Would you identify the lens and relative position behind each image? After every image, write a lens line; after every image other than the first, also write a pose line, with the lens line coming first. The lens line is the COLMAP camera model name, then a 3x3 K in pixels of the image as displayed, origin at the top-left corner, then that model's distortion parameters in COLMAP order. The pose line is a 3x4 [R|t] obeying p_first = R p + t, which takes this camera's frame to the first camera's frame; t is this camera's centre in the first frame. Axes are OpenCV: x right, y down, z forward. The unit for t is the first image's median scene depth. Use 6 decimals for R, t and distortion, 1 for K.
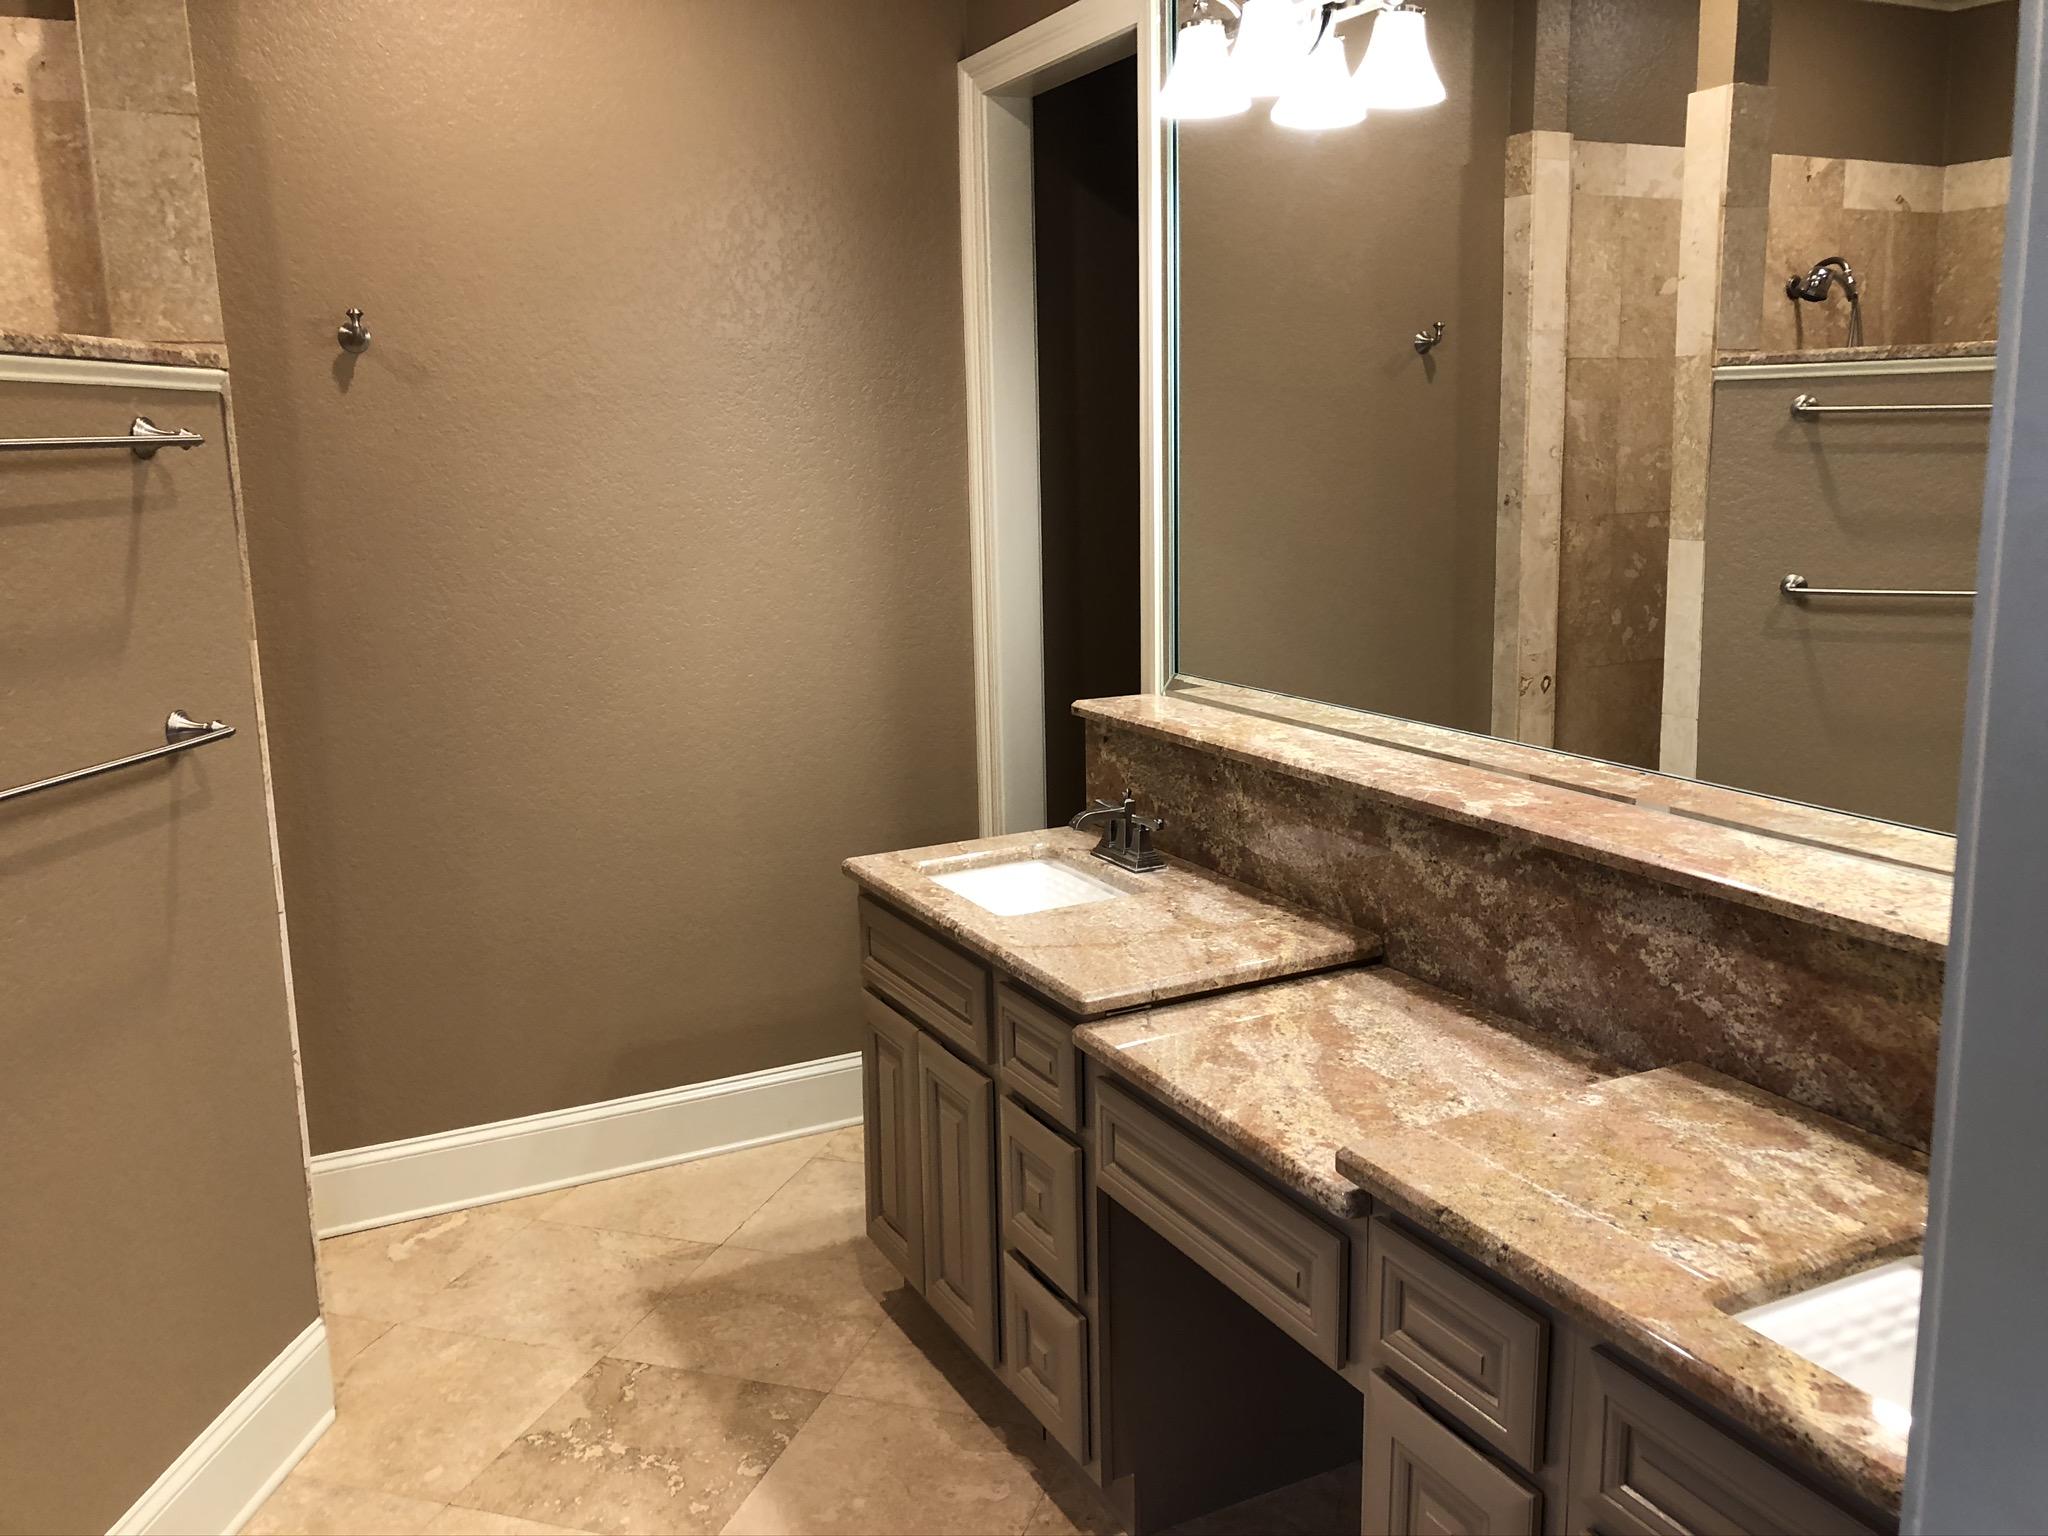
lens RADIAL K [[1682.5, 0, 900.2], [0, 1682.5, 778.6], [0, 0, 1]] dist [0.132688, -0.078751]
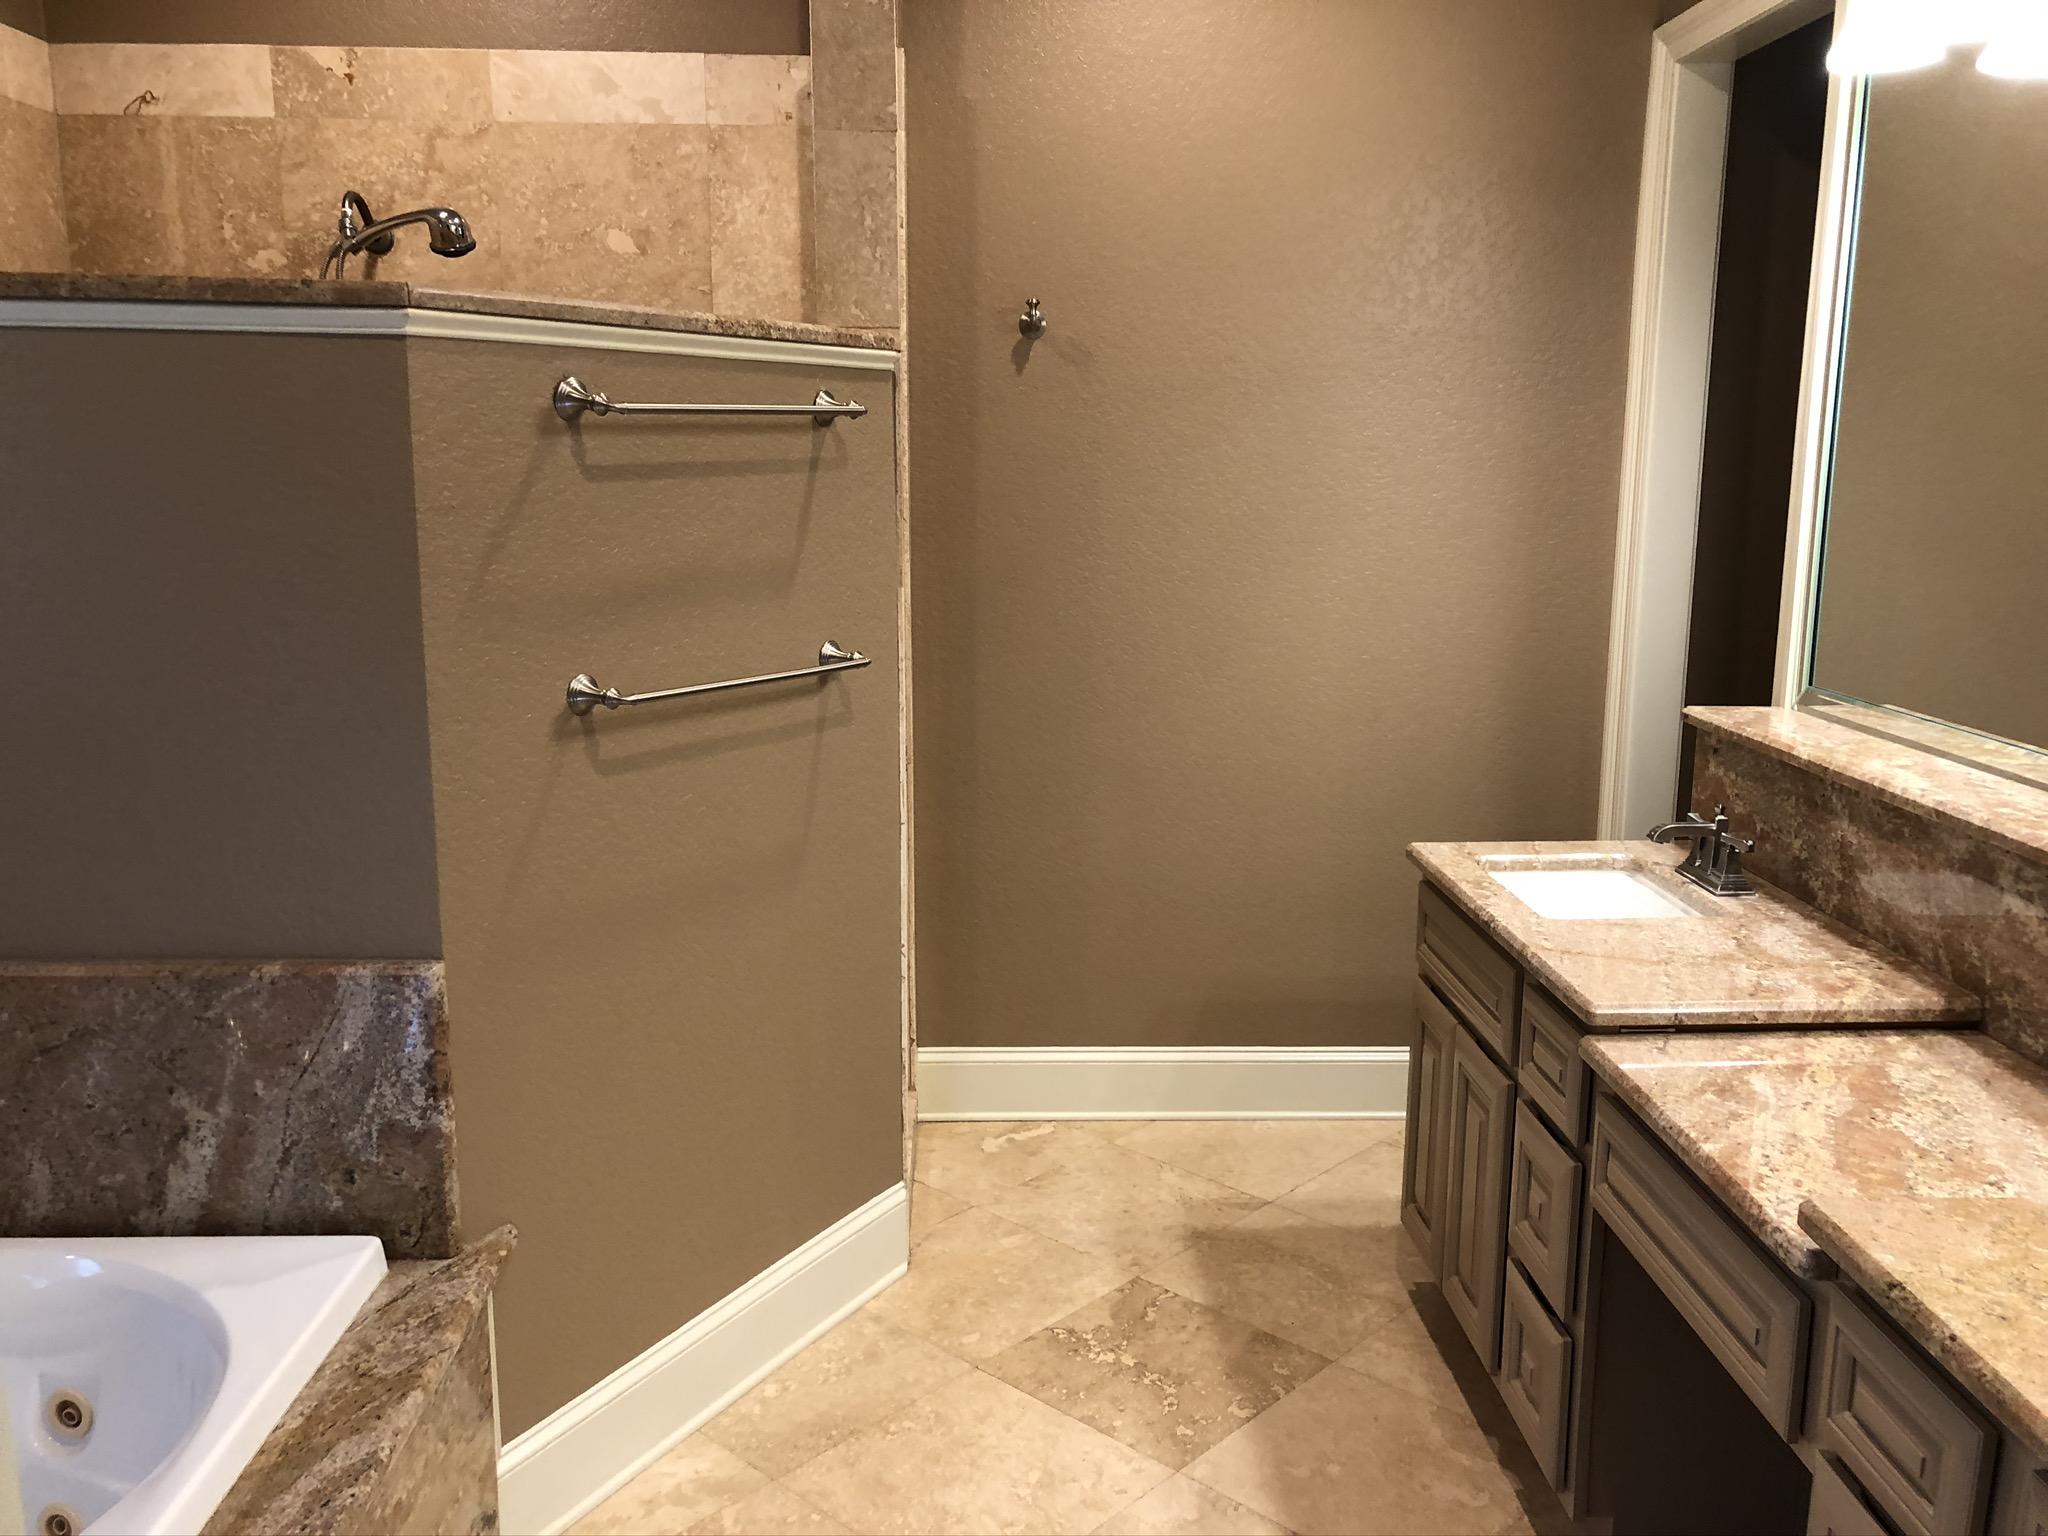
lens RADIAL K [[1665.1, 0, 1024.0], [0, 1665.1, 768.0], [0, 0, 1]] dist [0.114888, 0.002220]
pose [[0.922279, 0.108526, -0.370976, 0.132417], [-0.108531, 0.993873, 0.020932, 0.008488], [0.370975, 0.020958, 0.928406, -0.010937]]
